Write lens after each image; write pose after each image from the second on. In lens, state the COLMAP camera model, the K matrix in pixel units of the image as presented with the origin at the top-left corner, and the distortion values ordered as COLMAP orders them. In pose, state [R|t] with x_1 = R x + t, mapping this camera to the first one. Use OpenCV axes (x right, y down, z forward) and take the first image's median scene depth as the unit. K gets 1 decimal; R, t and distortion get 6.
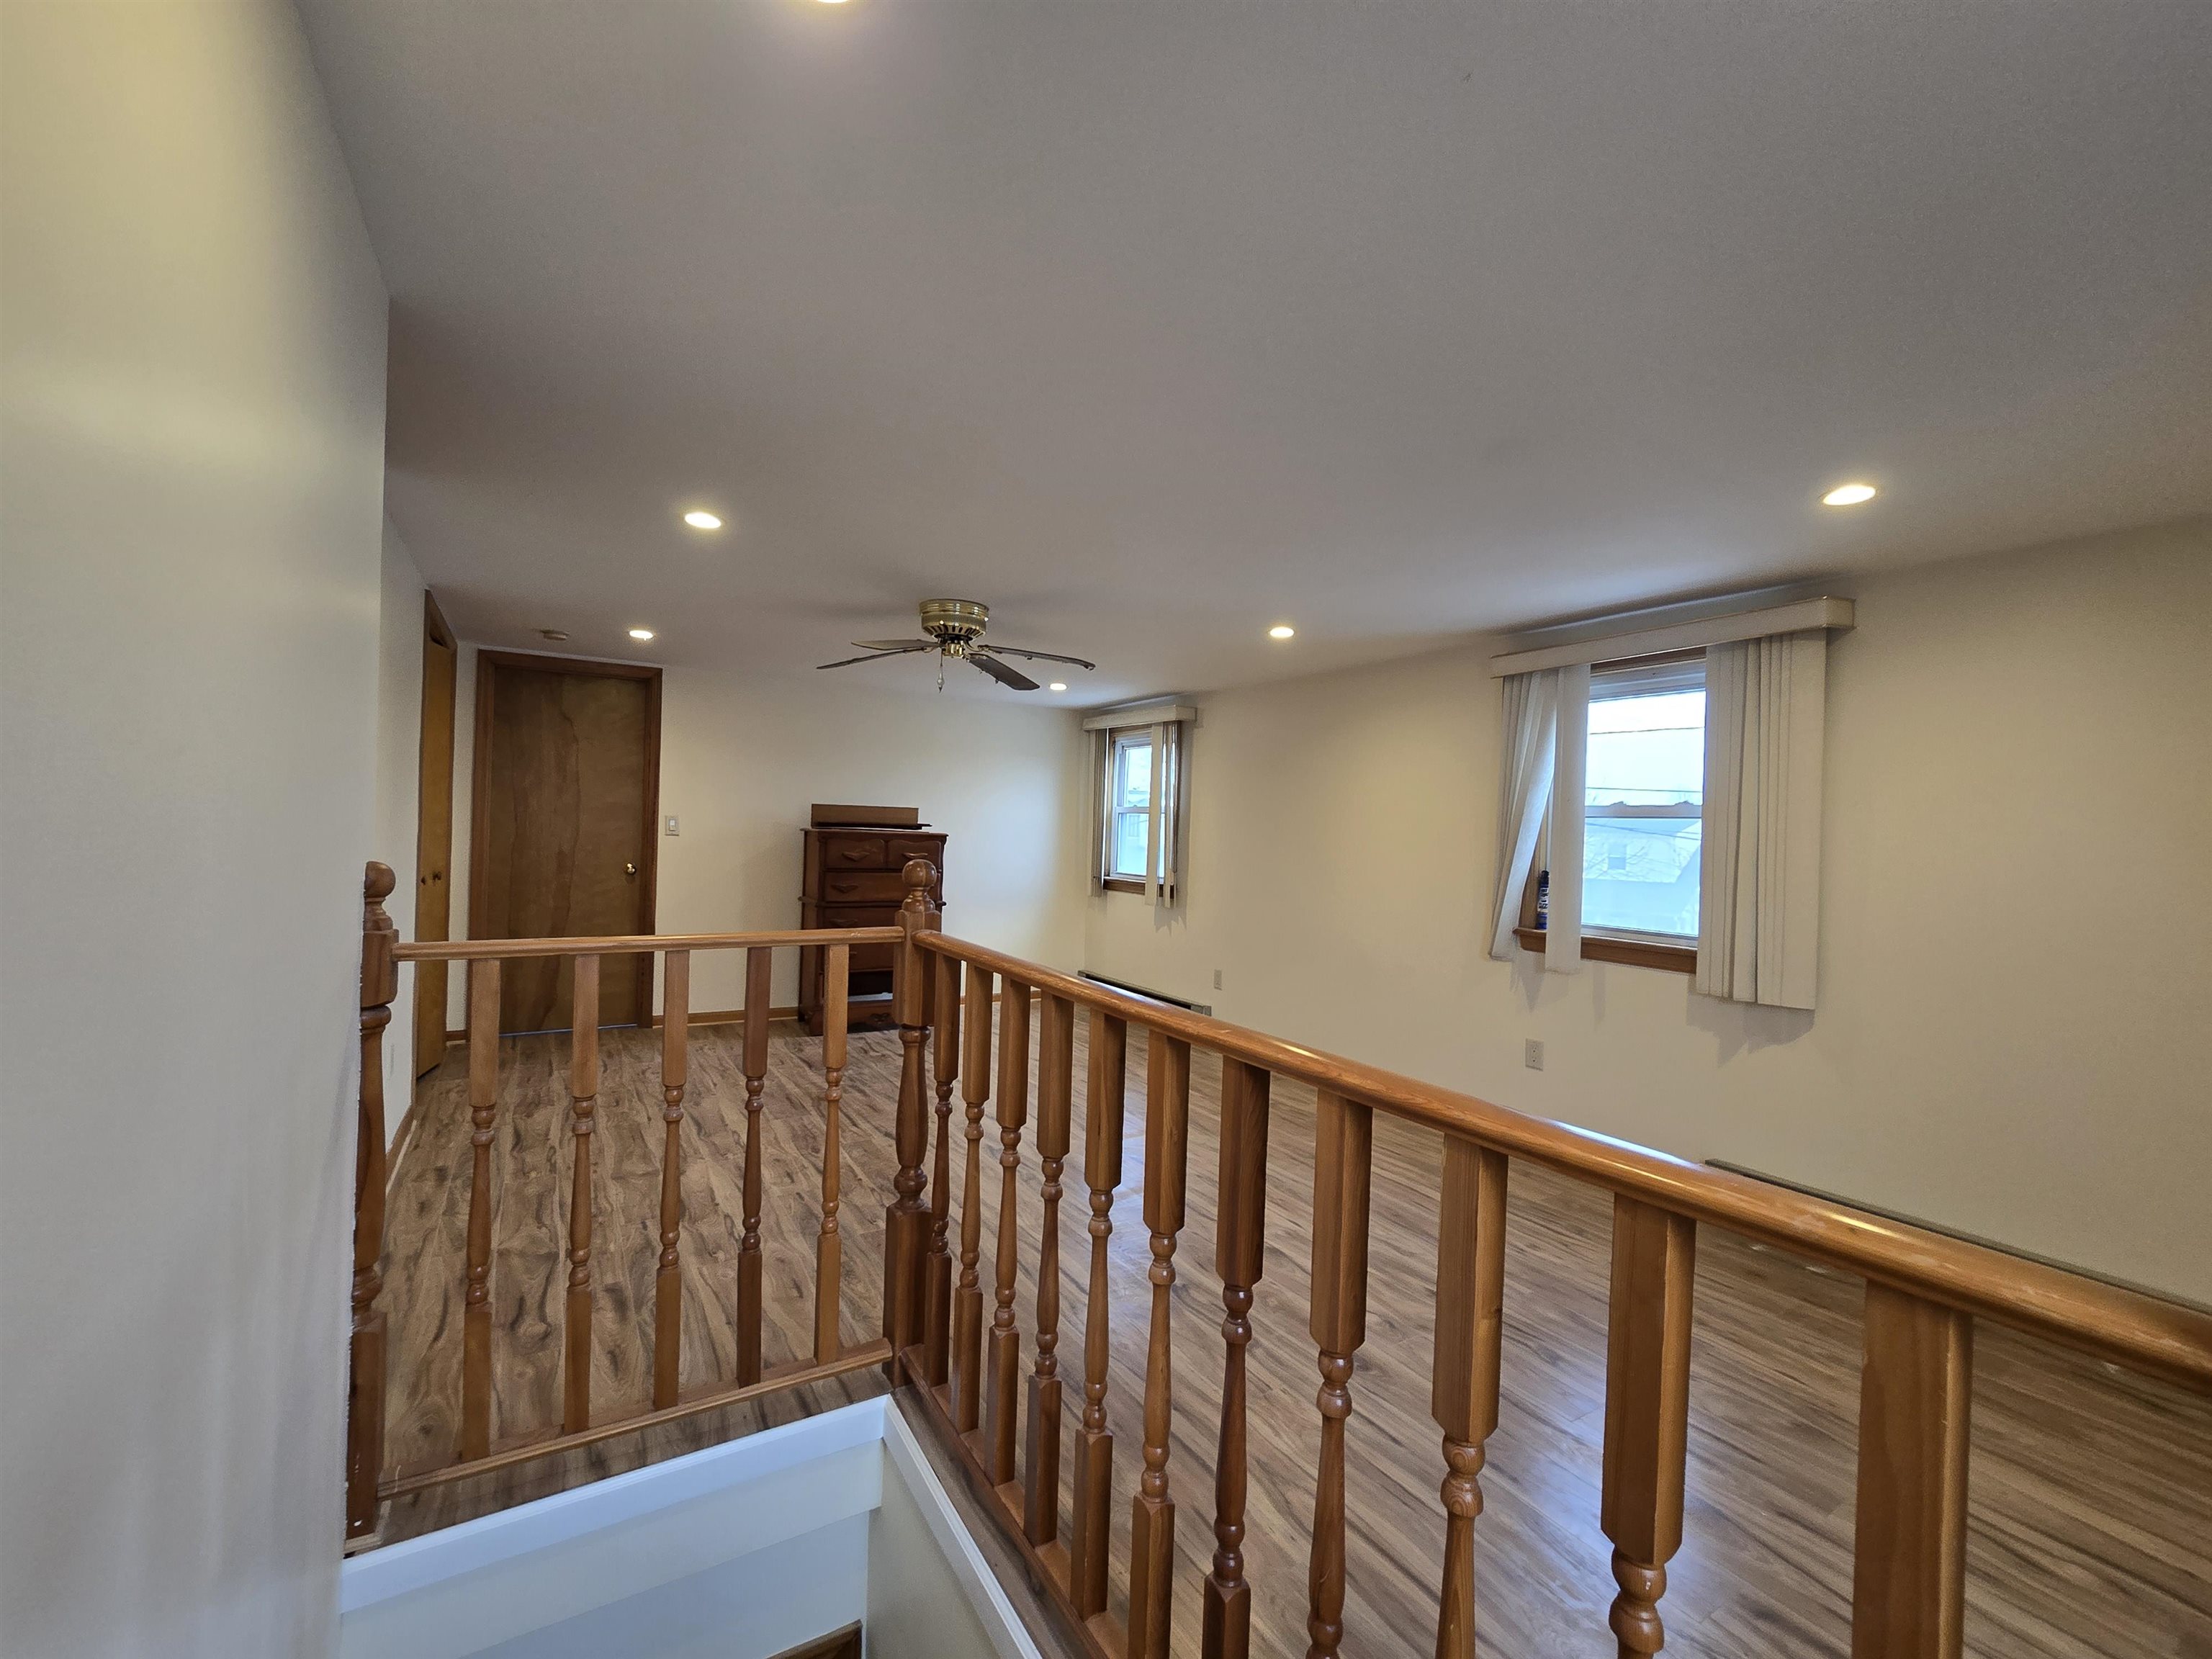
lens RADIAL K [[909.0, 0, 1096.4], [0, 909.0, 831.3], [0, 0, 1]] dist [-0.005864, 0.003607]
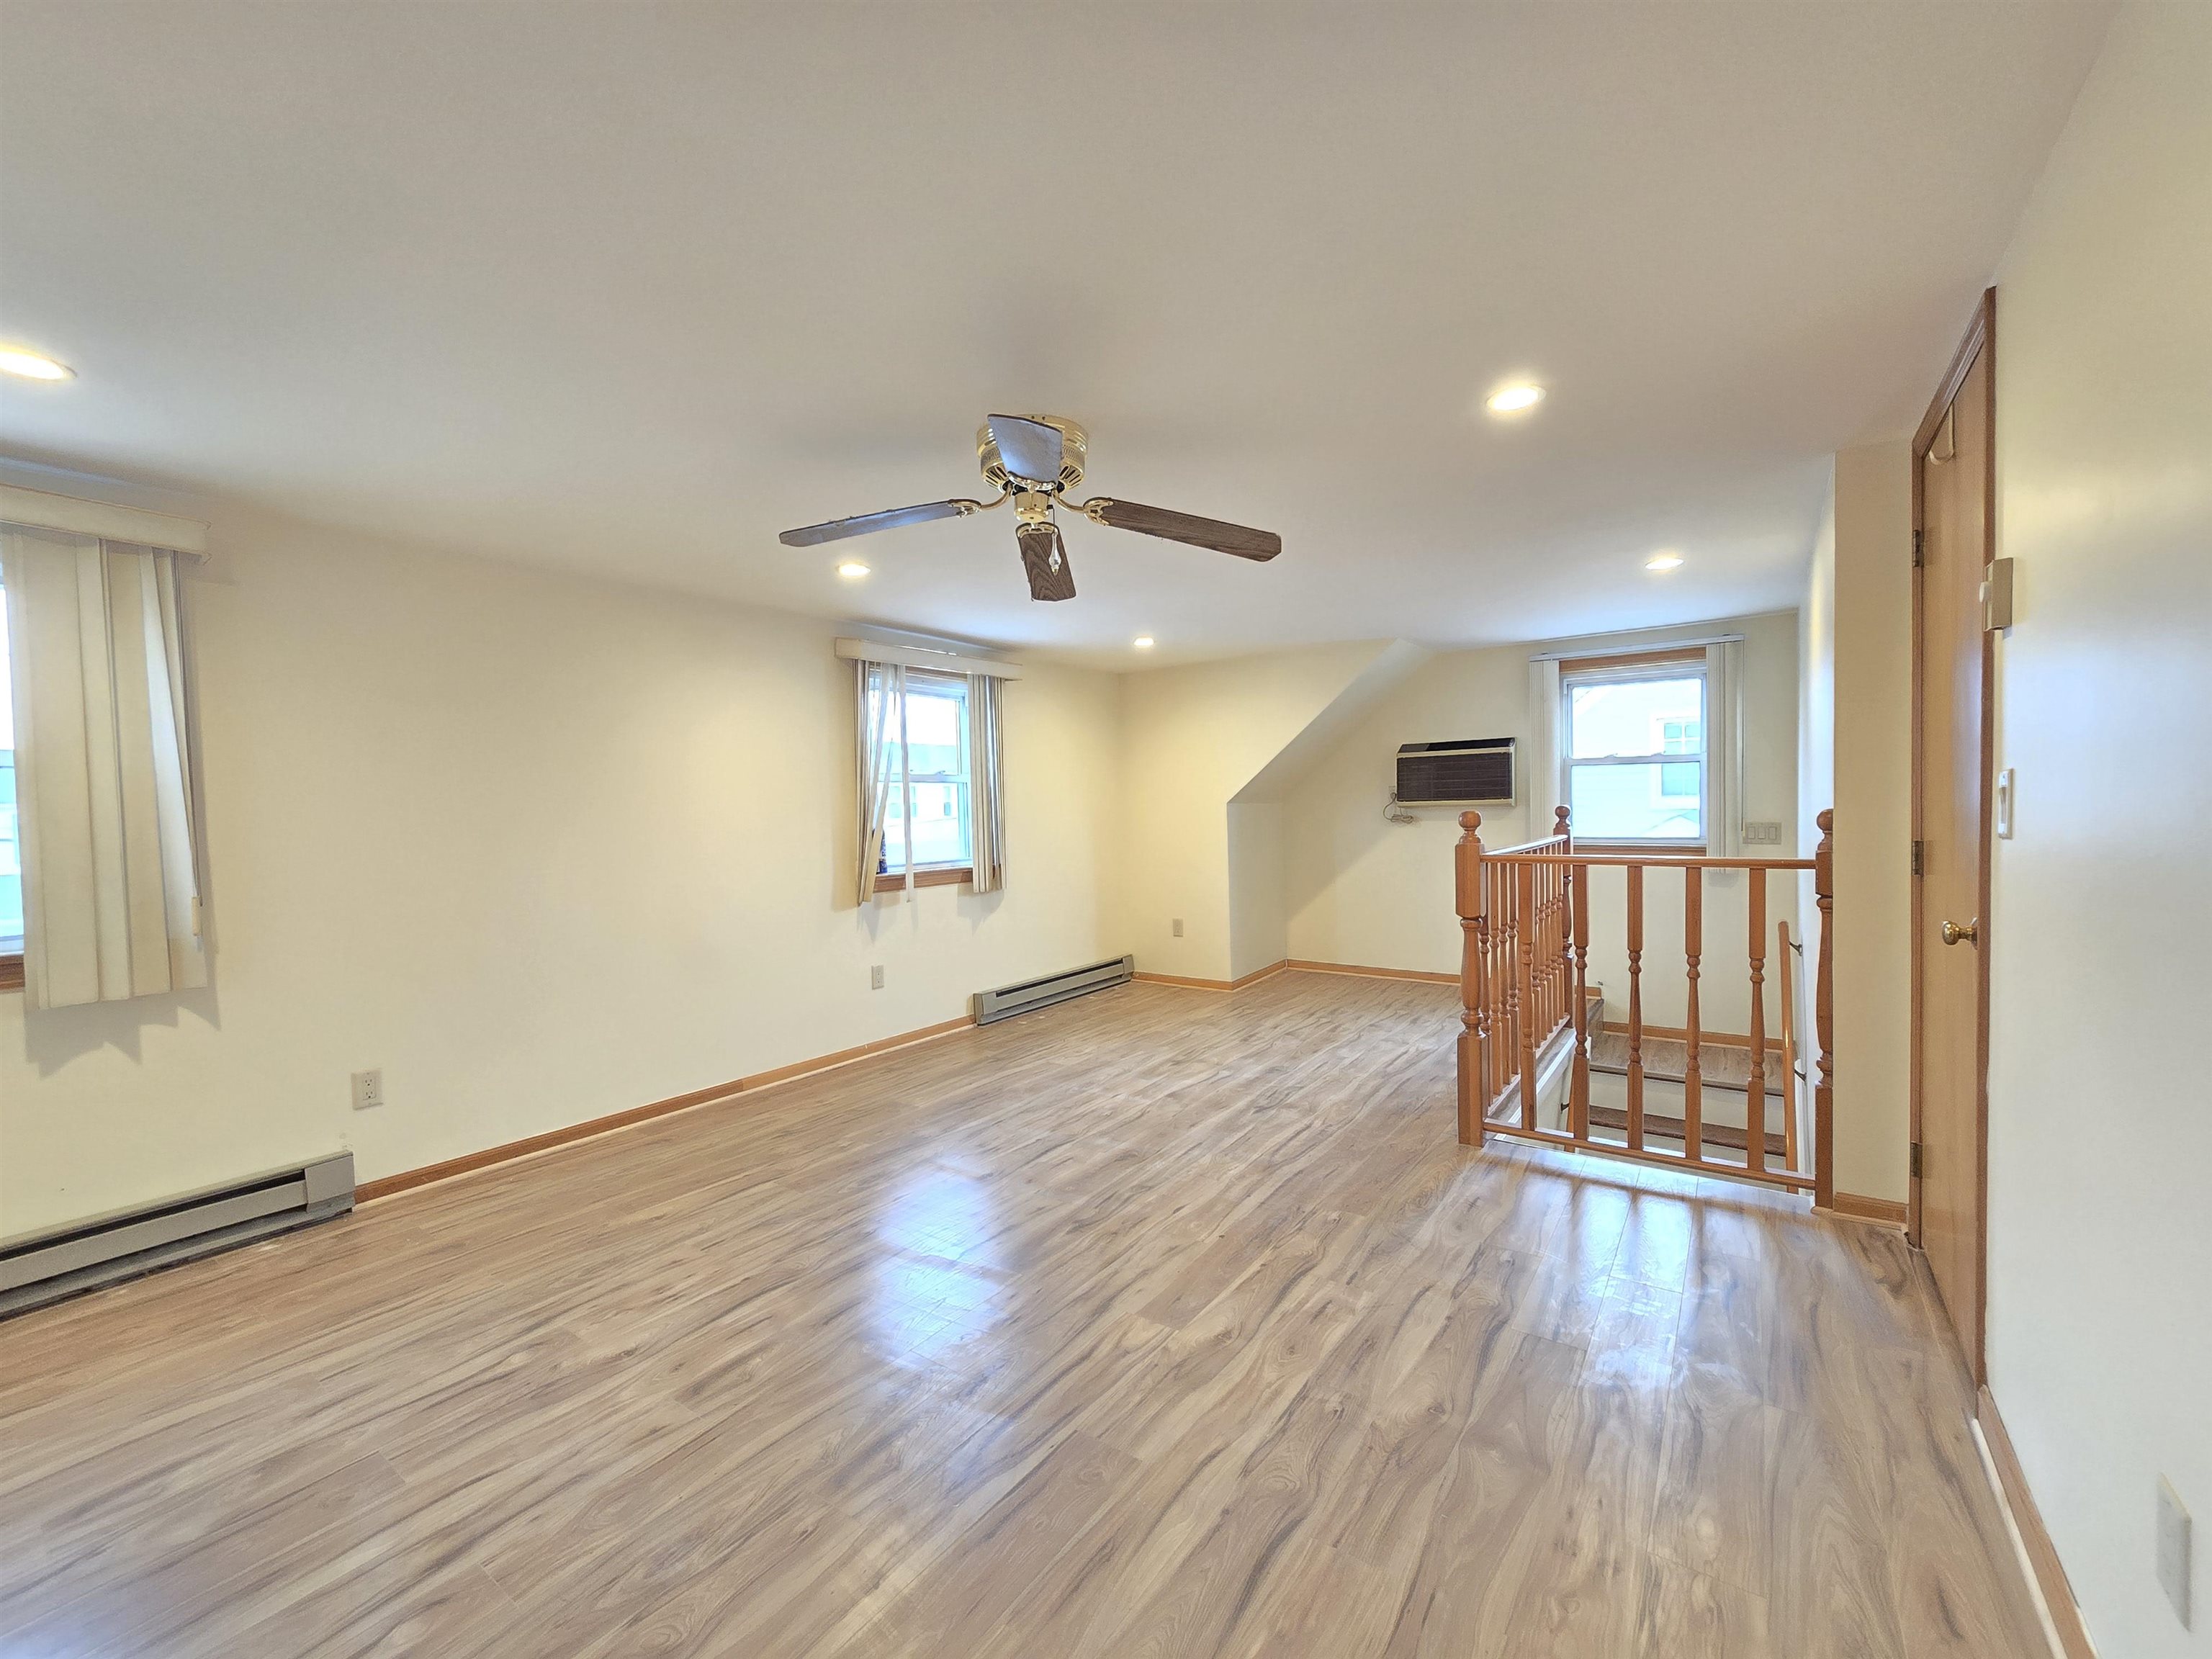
lens RADIAL K [[909.0, 0, 1104.1], [0, 909.0, 828.1], [0, 0, 1]] dist [-0.005864, 0.003607]
pose [[-0.396383, -0.044945, 0.916985, -0.659867], [0.010525, 0.998513, 0.053491, -0.013529], [-0.918025, 0.030854, -0.395320, 1.054884]]
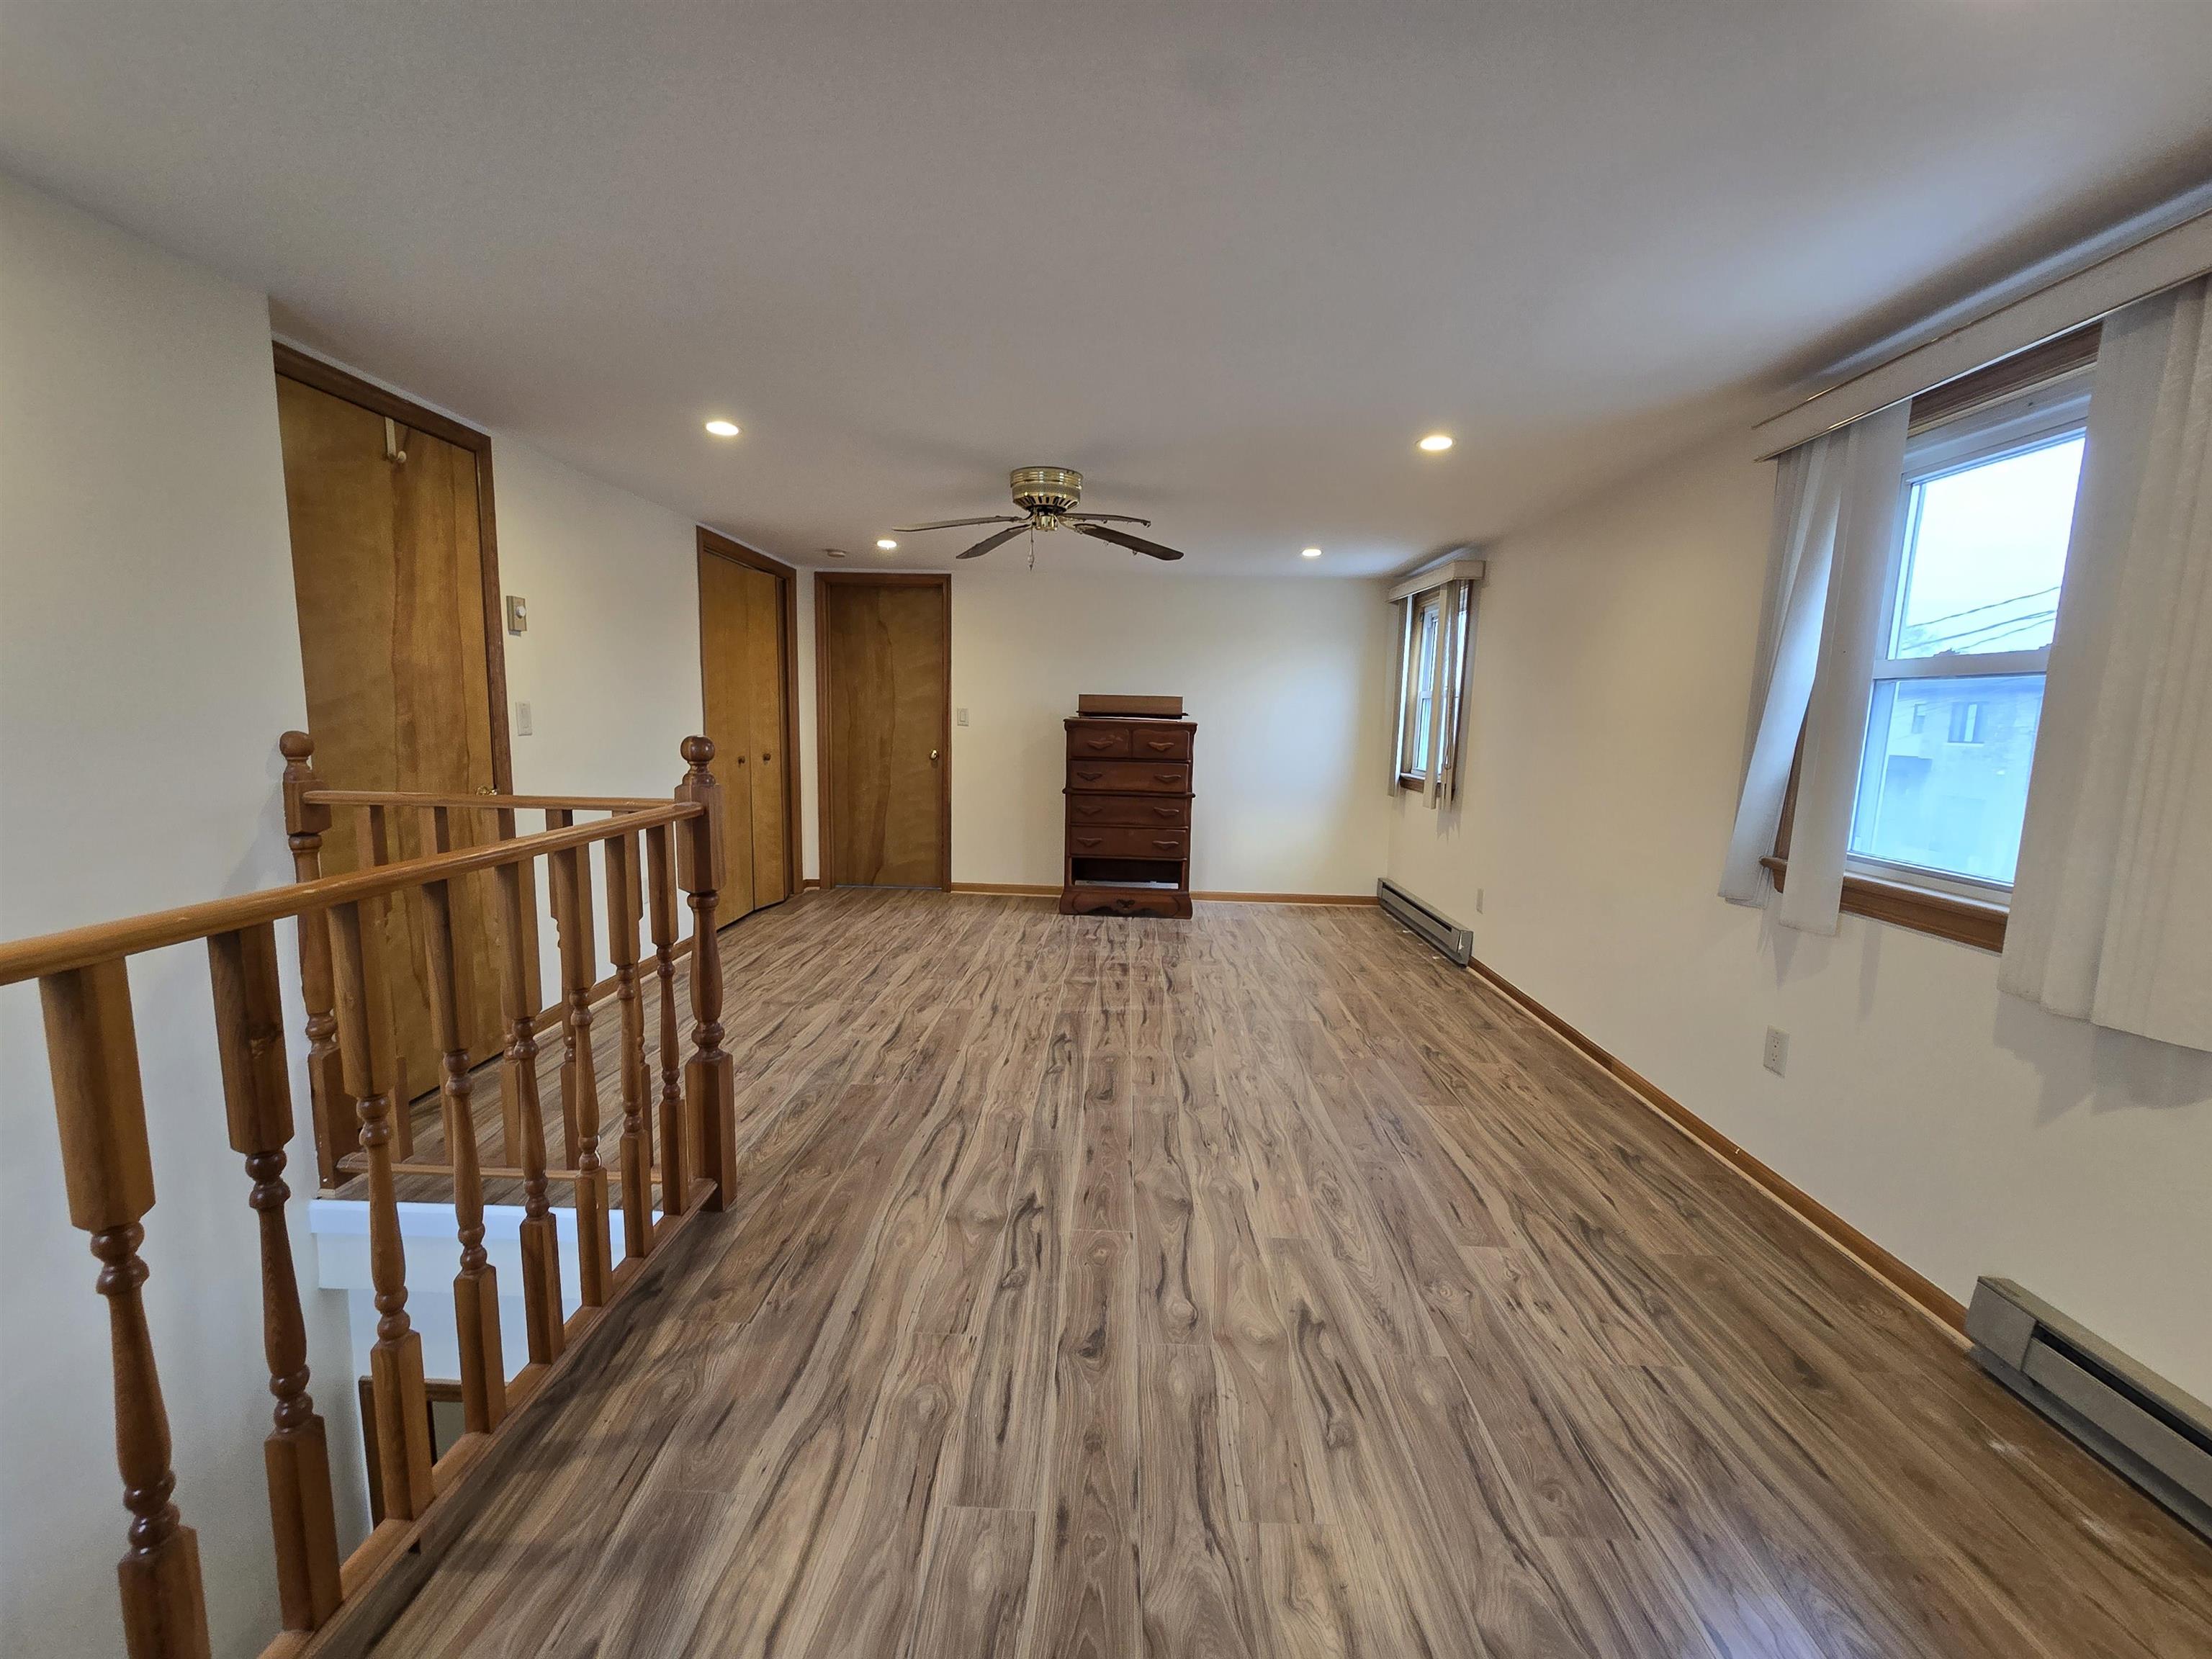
lens RADIAL K [[909.0, 0, 1097.0], [0, 909.0, 839.1], [0, 0, 1]] dist [-0.005864, 0.003607]
pose [[0.838514, 0.062193, -0.541319, 0.366800], [0.003417, 0.992845, 0.119363, 0.013008], [0.544870, -0.101937, 0.832302, 0.180714]]
